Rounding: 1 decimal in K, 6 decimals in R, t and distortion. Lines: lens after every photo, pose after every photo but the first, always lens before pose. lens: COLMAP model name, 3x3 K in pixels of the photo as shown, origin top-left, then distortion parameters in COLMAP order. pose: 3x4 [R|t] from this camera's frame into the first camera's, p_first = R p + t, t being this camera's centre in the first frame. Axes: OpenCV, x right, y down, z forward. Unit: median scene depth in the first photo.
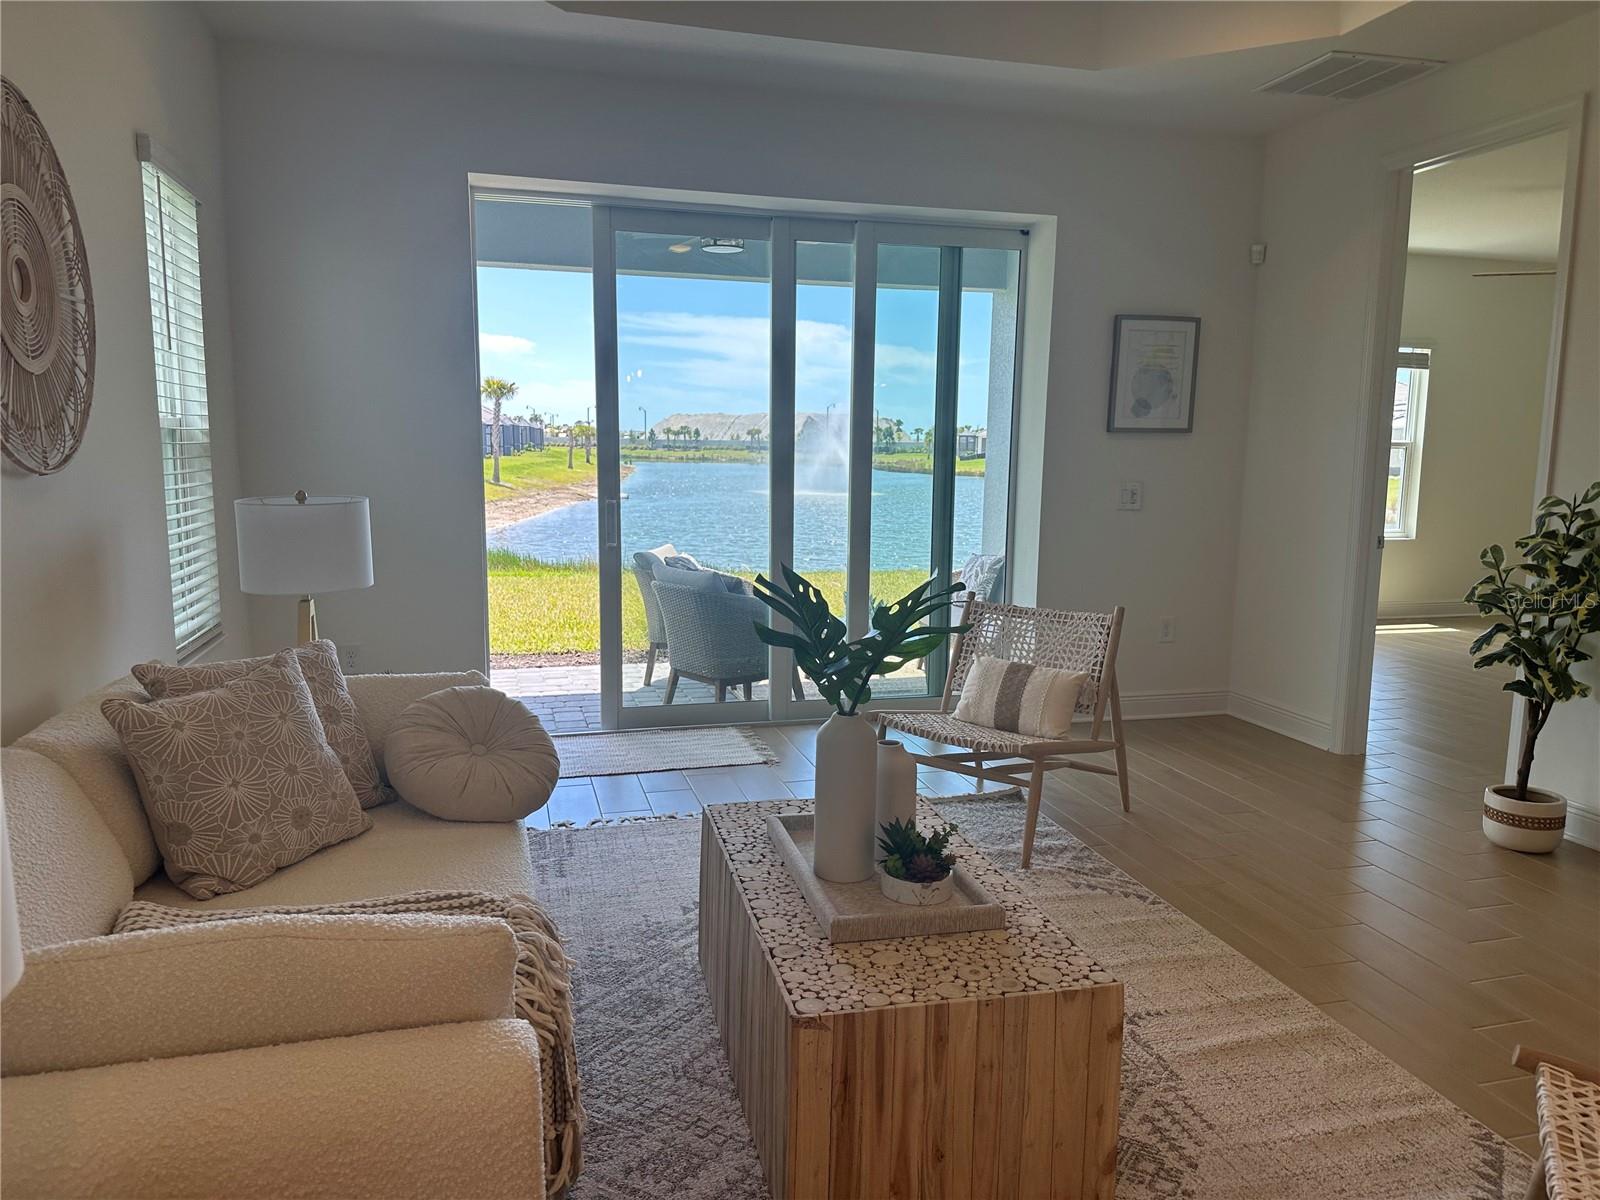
lens RADIAL K [[1122.7, 0, 800.7], [0, 1122.7, 591.3], [0, 0, 1]] dist [0.060844, -0.074041]
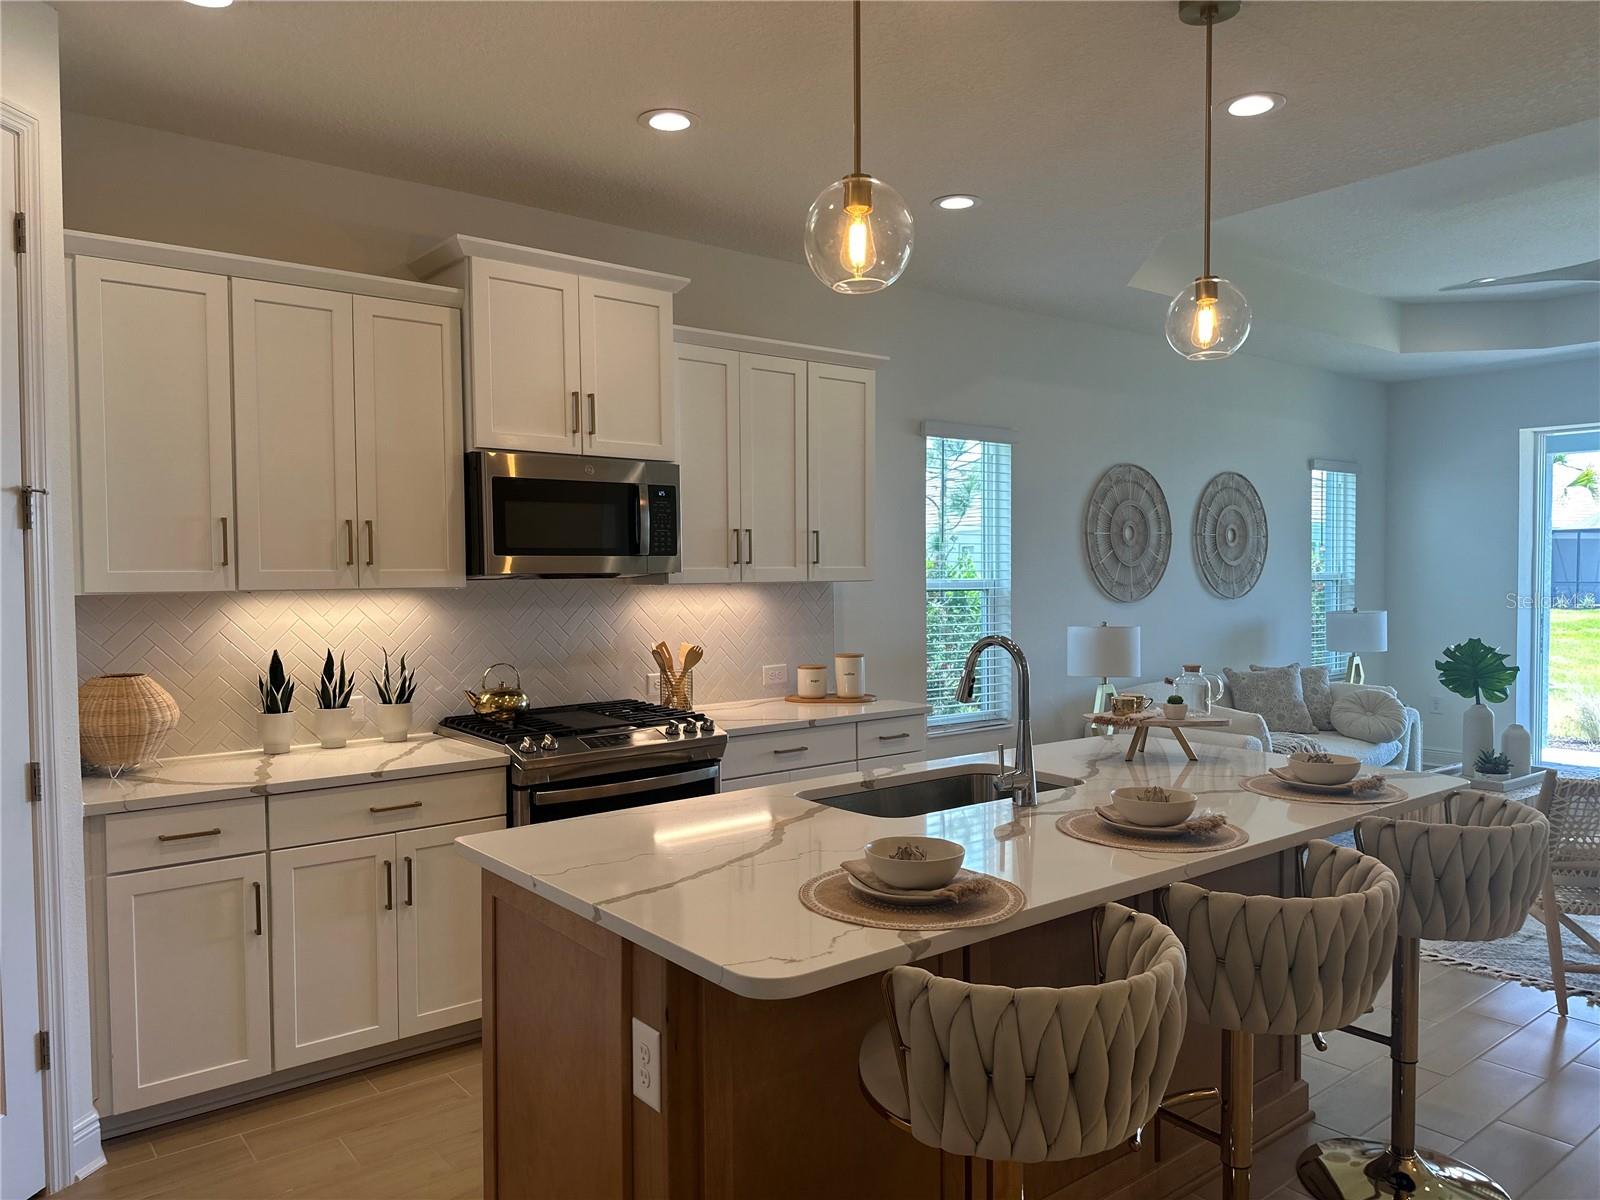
lens RADIAL K [[1122.7, 0, 792.9], [0, 1122.7, 613.7], [0, 0, 1]] dist [0.060844, -0.074041]
pose [[0.393314, 0.022536, -0.919128, 1.419459], [-0.107633, 0.993954, -0.021688, 0.109431], [0.913082, 0.107459, 0.393361, -1.076647]]
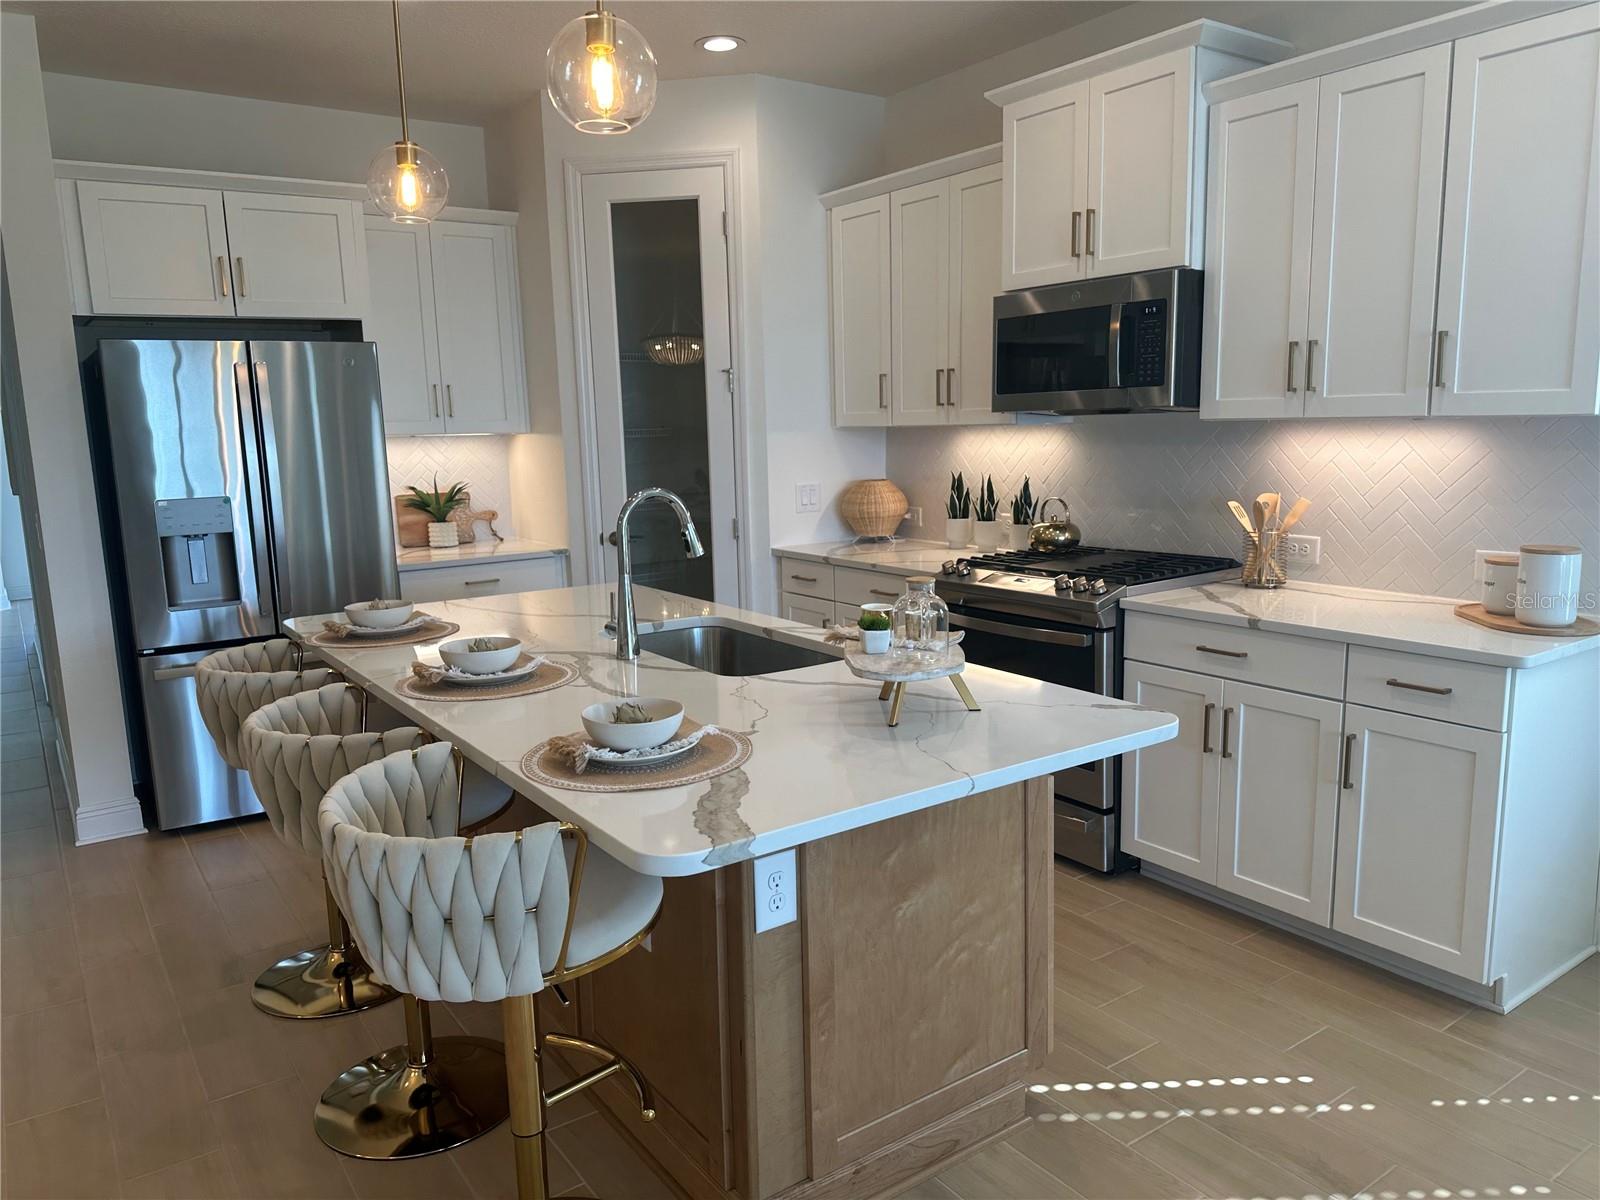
lens RADIAL K [[1122.7, 0, 802.4], [0, 1122.7, 610.8], [0, 0, 1]] dist [0.060844, -0.074041]
pose [[-0.939858, 0.066938, -0.334942, 0.789467], [-0.033342, 0.957946, 0.285004, -0.086933], [0.339934, 0.279031, -0.898102, 0.409666]]
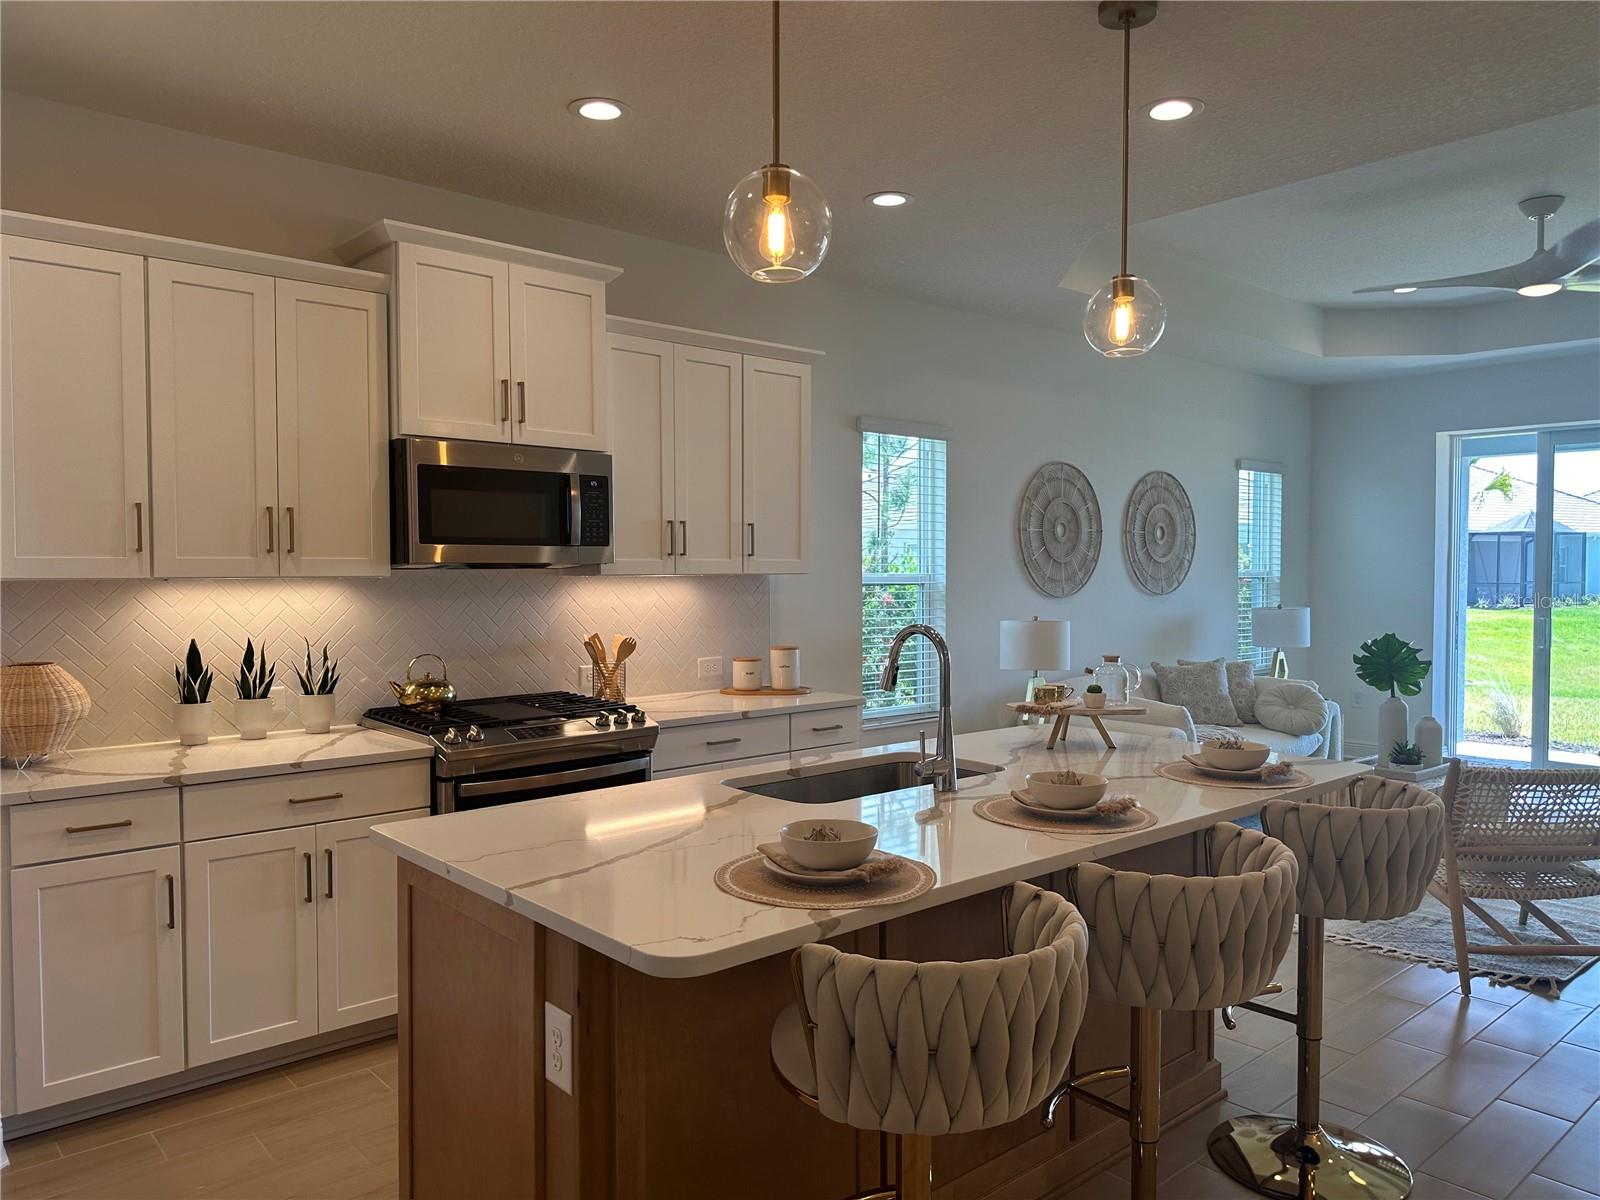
lens RADIAL K [[1122.7, 0, 797.2], [0, 1122.7, 608.9], [0, 0, 1]] dist [0.060844, -0.074041]
pose [[0.439932, 0.022273, -0.897755, 1.433664], [-0.110443, 0.993445, -0.029475, 0.115604], [0.891214, 0.112118, 0.439509, -1.061419]]
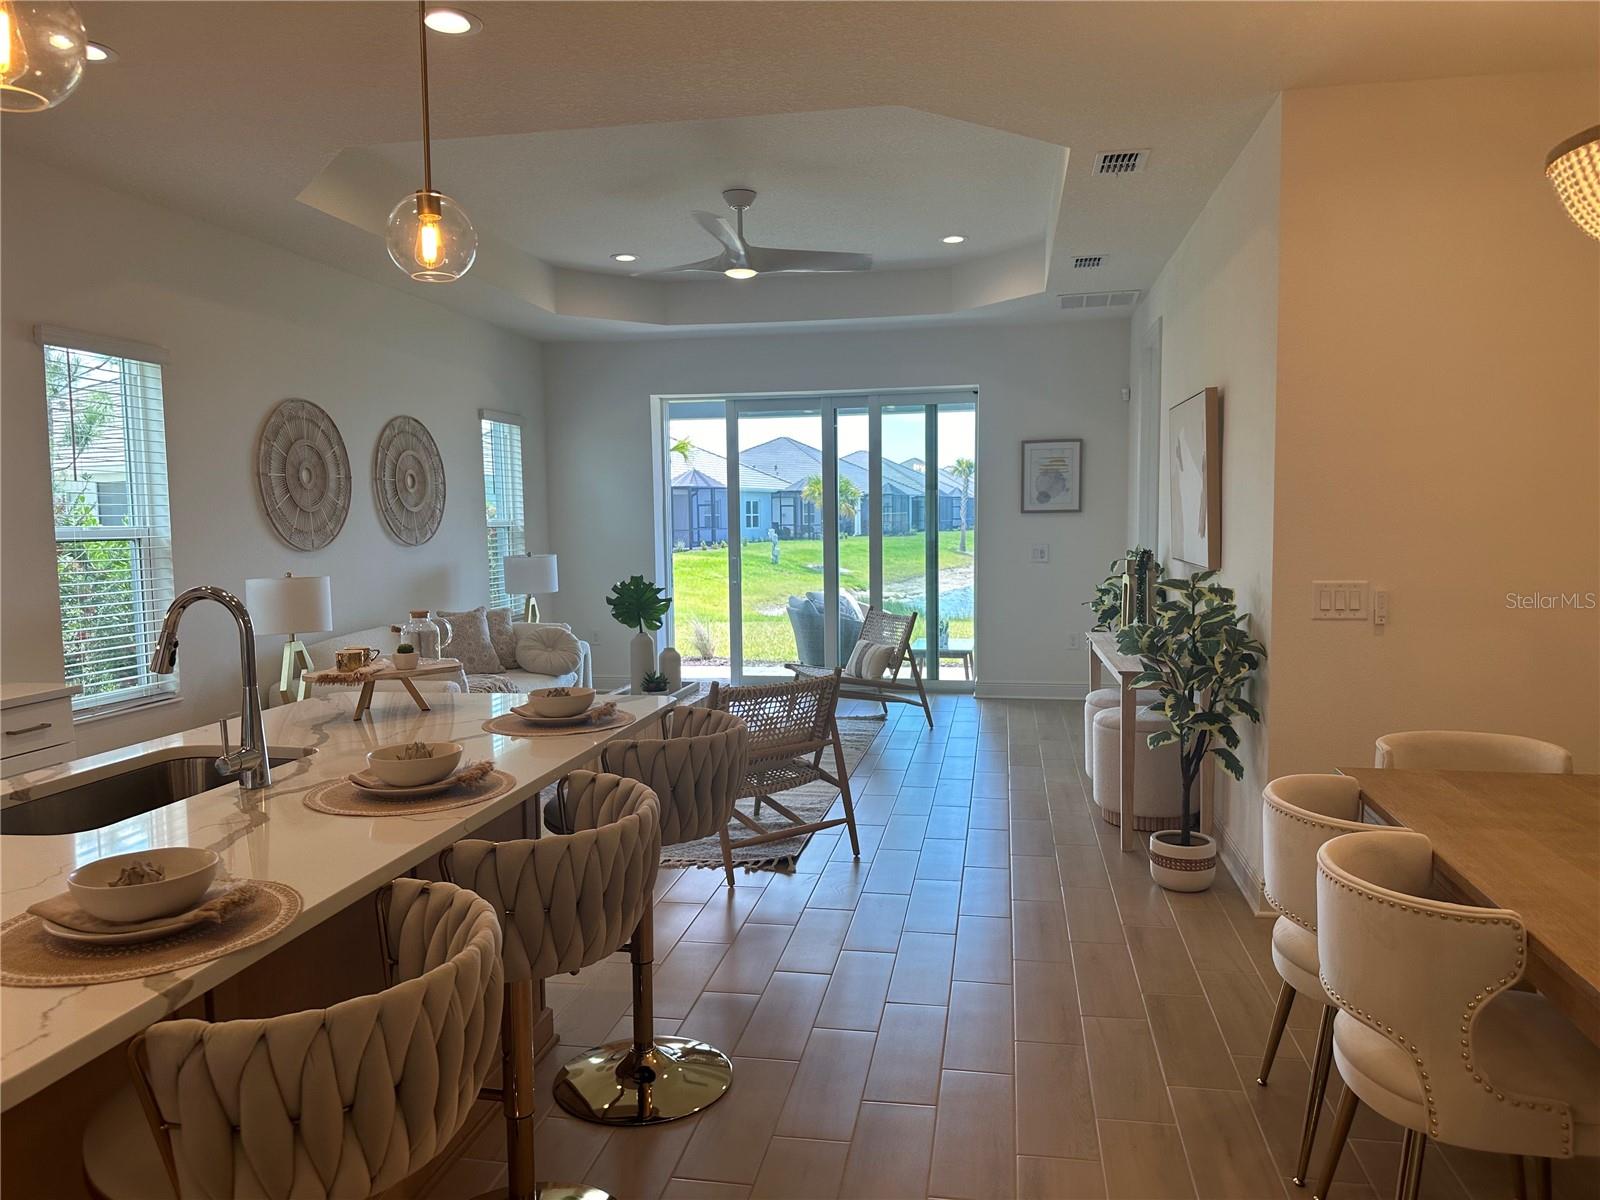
lens RADIAL K [[1122.7, 0, 805.7], [0, 1122.7, 611.9], [0, 0, 1]] dist [0.060844, -0.074041]
pose [[0.905663, 0.015516, -0.423714, 1.316904], [-0.033071, 0.998871, -0.034108, 0.119162], [0.422707, 0.044903, 0.905153, -1.076325]]
